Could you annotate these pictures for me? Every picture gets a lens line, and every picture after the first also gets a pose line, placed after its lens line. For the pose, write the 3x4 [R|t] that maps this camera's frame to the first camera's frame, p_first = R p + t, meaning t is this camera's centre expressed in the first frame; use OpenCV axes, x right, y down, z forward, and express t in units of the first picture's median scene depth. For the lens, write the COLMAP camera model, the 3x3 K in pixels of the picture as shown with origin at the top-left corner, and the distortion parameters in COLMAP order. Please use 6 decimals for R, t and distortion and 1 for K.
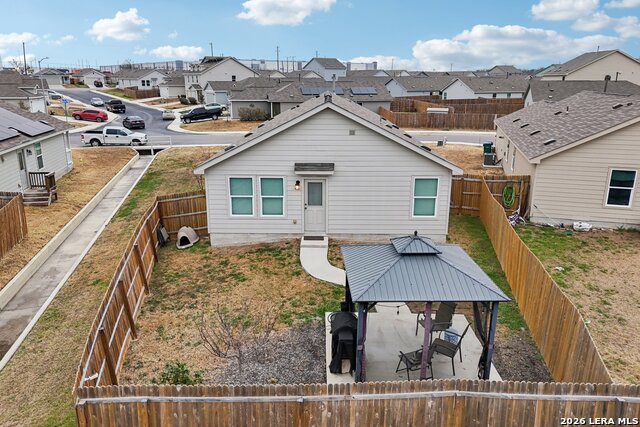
lens RADIAL K [[469.4, 0, 321.0], [0, 469.4, 201.3], [0, 0, 1]] dist [0.038076, -0.002230]
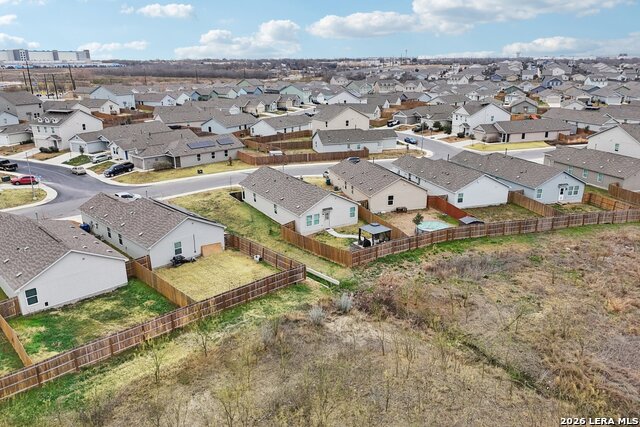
lens RADIAL K [[462.2, 0, 320.0], [0, 462.2, 213.5], [0, 0, 1]] dist [-0.001565, -0.001560]
pose [[0.849058, -0.168510, 0.500705, -1.814967], [0.143285, 0.985693, 0.088758, -0.357625], [-0.508498, -0.003617, 0.861056, -1.991880]]
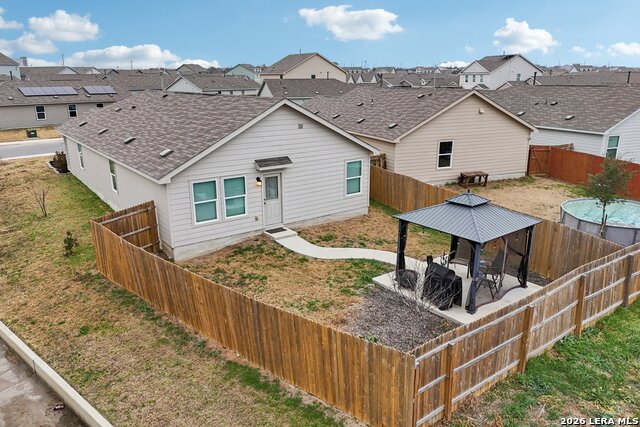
lens RADIAL K [[475.4, 0, 320.0], [0, 475.4, 213.5], [0, 0, 1]] dist [0.047665, -0.000800]
pose [[0.802117, -0.172268, 0.571779, -0.544587], [0.158852, 0.984542, 0.073783, -0.021398], [-0.575651, 0.031646, 0.817083, 0.080977]]
